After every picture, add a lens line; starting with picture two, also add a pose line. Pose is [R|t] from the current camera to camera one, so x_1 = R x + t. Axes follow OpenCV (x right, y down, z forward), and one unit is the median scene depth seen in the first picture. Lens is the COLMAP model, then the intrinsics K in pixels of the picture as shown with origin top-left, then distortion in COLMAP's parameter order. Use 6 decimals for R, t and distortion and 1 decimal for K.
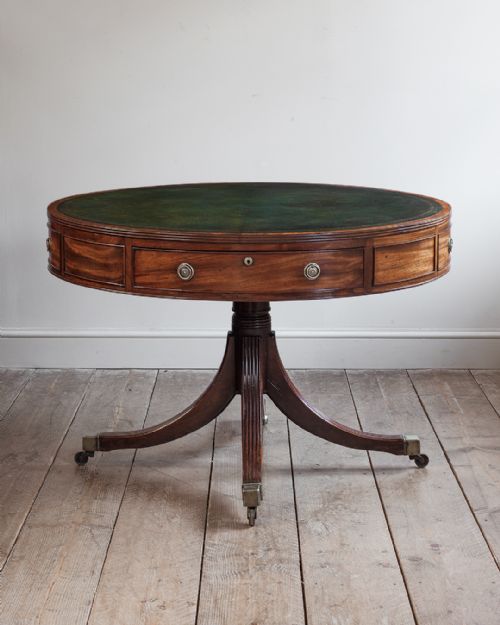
lens RADIAL K [[1520.4, 0, 250.0], [0, 1520.4, 312.5], [0, 0, 1]] dist [-0.042967, -0.572337]
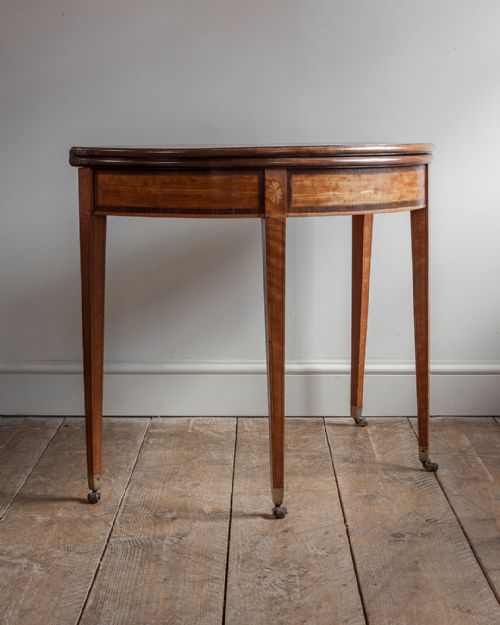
lens RADIAL K [[1372.2, 0, 314.5], [0, 1372.2, 312.4], [0, 0, 1]] dist [-0.053462, -0.358562]
pose [[0.999168, 0.002687, 0.040684, 0.033678], [-0.000942, 0.999081, -0.042843, 0.016636], [-0.040762, 0.042769, 0.998253, 0.368396]]
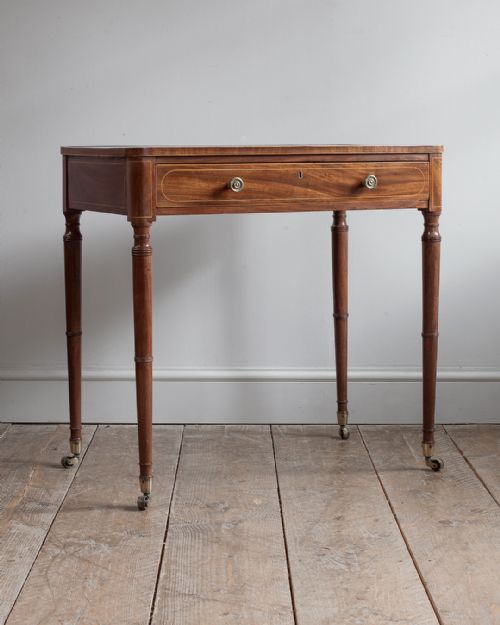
lens RADIAL K [[1571.7, 0, 250.0], [0, 1571.7, 312.5], [0, 0, 1]] dist [-0.077019, -0.553160]
pose [[0.999928, 0.002231, 0.011799, 0.003214], [-0.001390, 0.997491, -0.070786, 0.039593], [-0.011928, 0.070764, 0.997422, 0.273444]]
